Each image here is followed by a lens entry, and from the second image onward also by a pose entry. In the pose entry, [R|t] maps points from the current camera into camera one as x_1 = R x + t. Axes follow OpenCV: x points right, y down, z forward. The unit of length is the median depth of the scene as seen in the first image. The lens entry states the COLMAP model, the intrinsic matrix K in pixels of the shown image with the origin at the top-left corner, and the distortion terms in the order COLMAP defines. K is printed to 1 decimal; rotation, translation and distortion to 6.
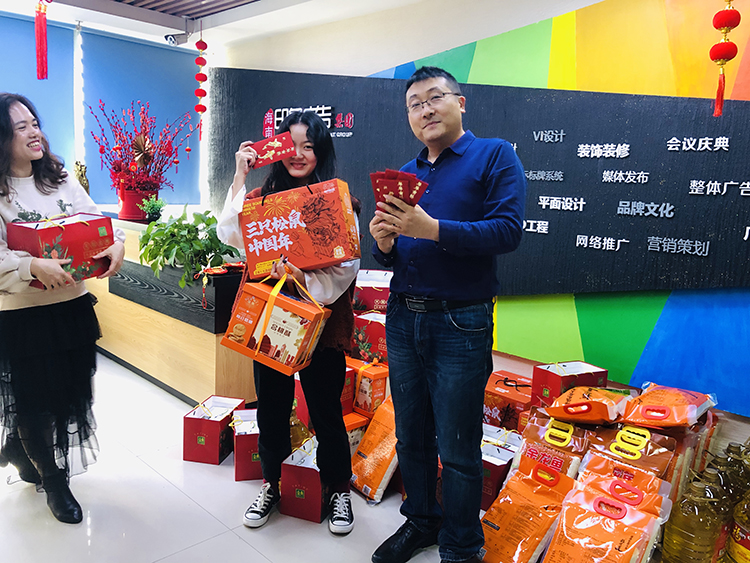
lens RADIAL K [[618.4, 0, 371.5], [0, 618.4, 265.8], [0, 0, 1]] dist [0.001003, 0.017379]
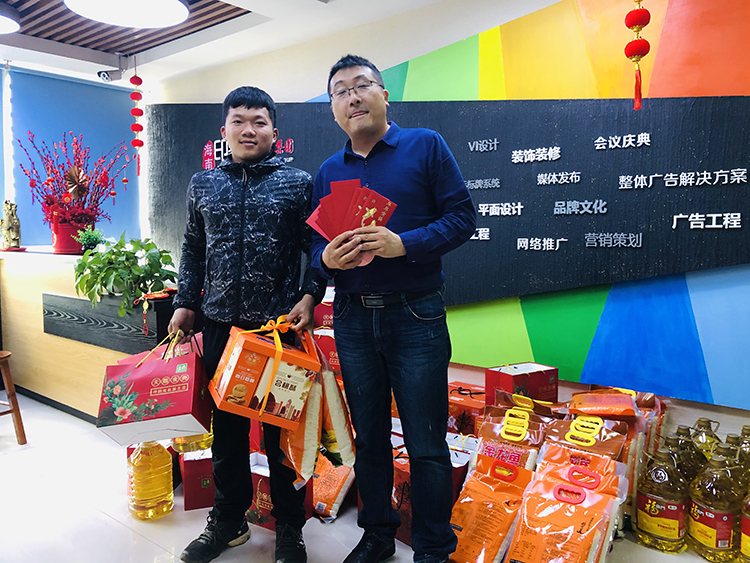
lens RADIAL K [[618.4, 0, 372.0], [0, 618.4, 264.2], [0, 0, 1]] dist [0.001003, 0.017379]
pose [[0.995047, -0.055550, 0.082437, 0.006907], [0.061583, 0.995462, -0.072543, 0.055857], [-0.078033, 0.077261, 0.993953, 0.008219]]
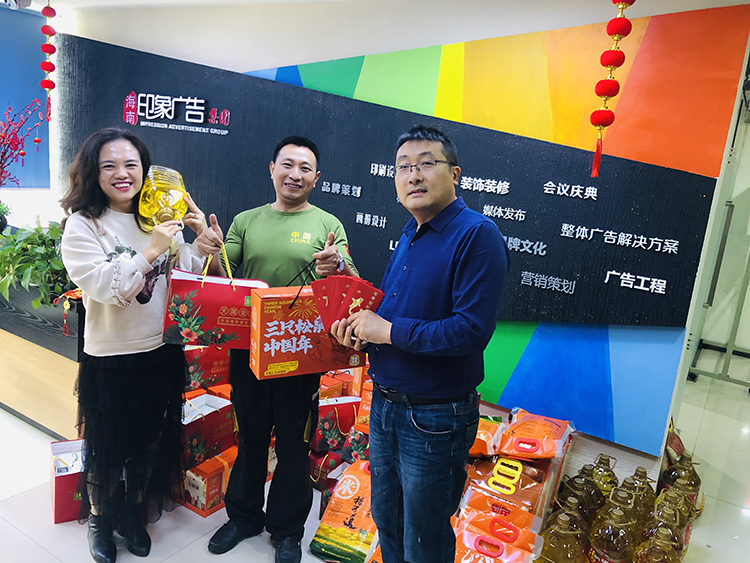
lens RADIAL K [[618.4, 0, 372.0], [0, 618.4, 269.5], [0, 0, 1]] dist [0.001003, 0.017379]
pose [[0.971599, 0.015069, 0.236155, -0.055415], [-0.031944, 0.997188, 0.067798, -0.113254], [-0.234469, -0.073416, 0.969347, 0.028039]]
